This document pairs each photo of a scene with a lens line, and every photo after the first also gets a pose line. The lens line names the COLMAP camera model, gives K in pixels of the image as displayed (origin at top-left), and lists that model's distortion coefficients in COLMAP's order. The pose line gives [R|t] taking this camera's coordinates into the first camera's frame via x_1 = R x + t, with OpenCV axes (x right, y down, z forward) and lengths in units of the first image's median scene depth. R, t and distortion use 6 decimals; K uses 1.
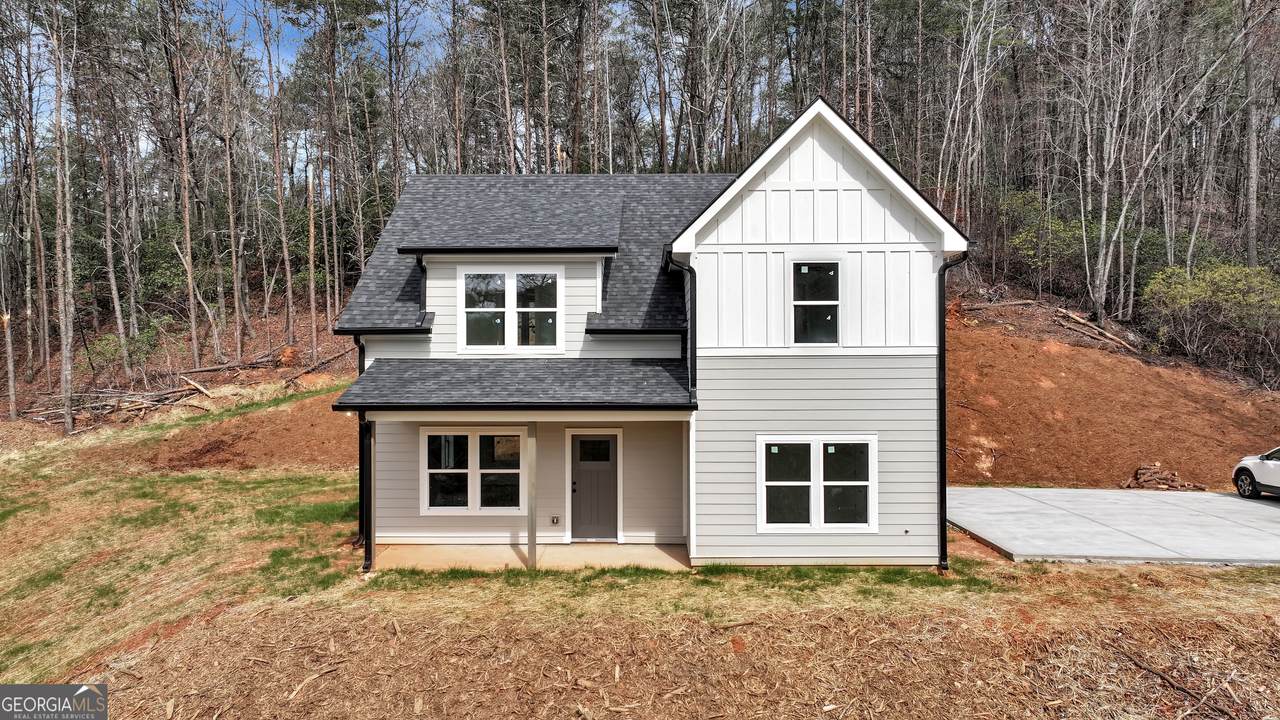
lens RADIAL K [[901.9, 0, 640.0], [0, 901.9, 360.0], [0, 0, 1]] dist [0.000579, 0.003234]
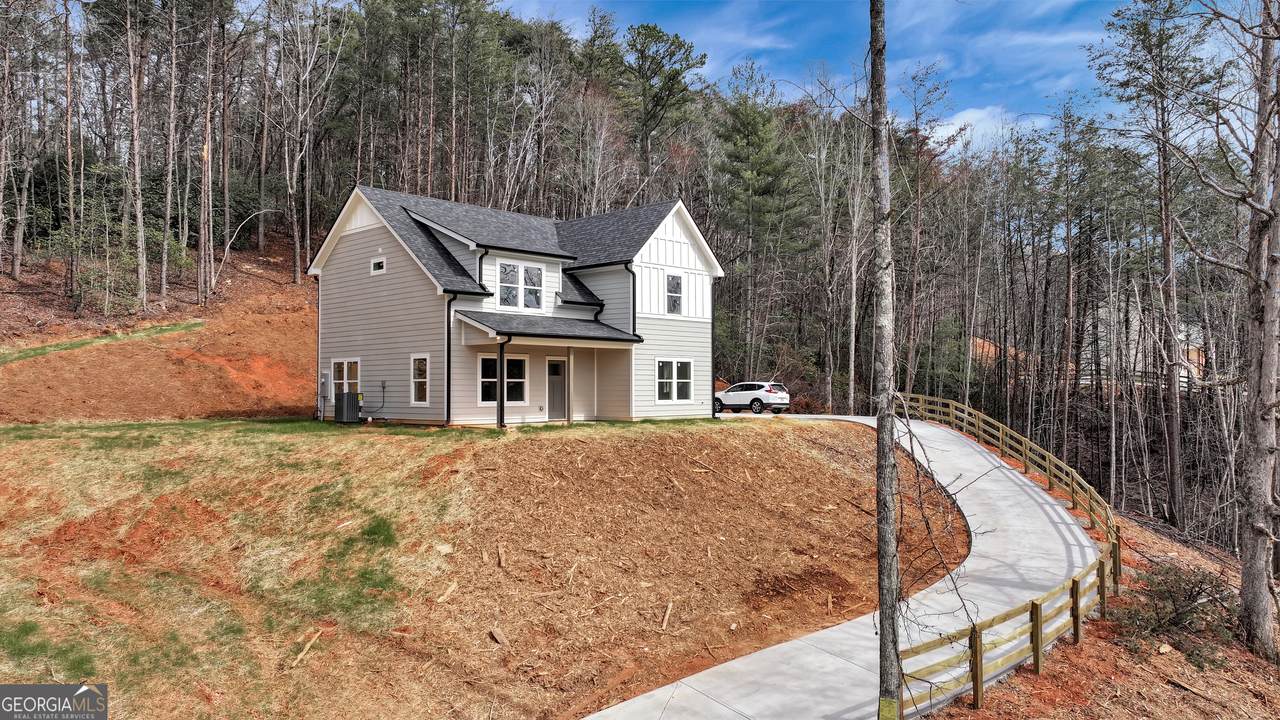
lens RADIAL K [[901.9, 0, 640.0], [0, 901.9, 360.0], [0, 0, 1]] dist [0.000579, 0.003234]
pose [[0.688294, 0.025239, 0.724993, -1.244560], [-0.001141, 0.999431, -0.033709, 0.143955], [-0.725431, 0.022374, 0.687931, -0.347850]]
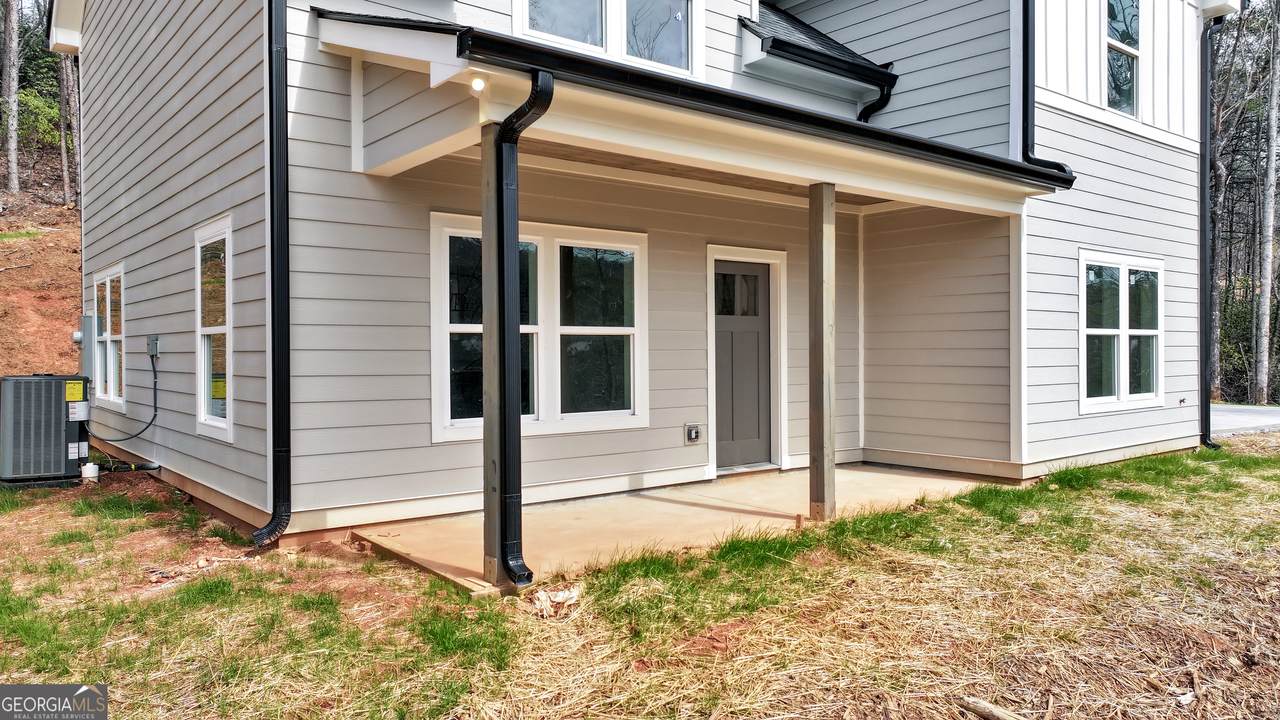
lens RADIAL K [[901.9, 0, 640.0], [0, 901.9, 360.0], [0, 0, 1]] dist [0.000579, 0.003234]
pose [[0.771783, -0.008470, 0.635830, -0.424612], [0.001240, 0.999929, 0.011814, 0.134123], [-0.635885, -0.008329, 0.771739, 0.653633]]
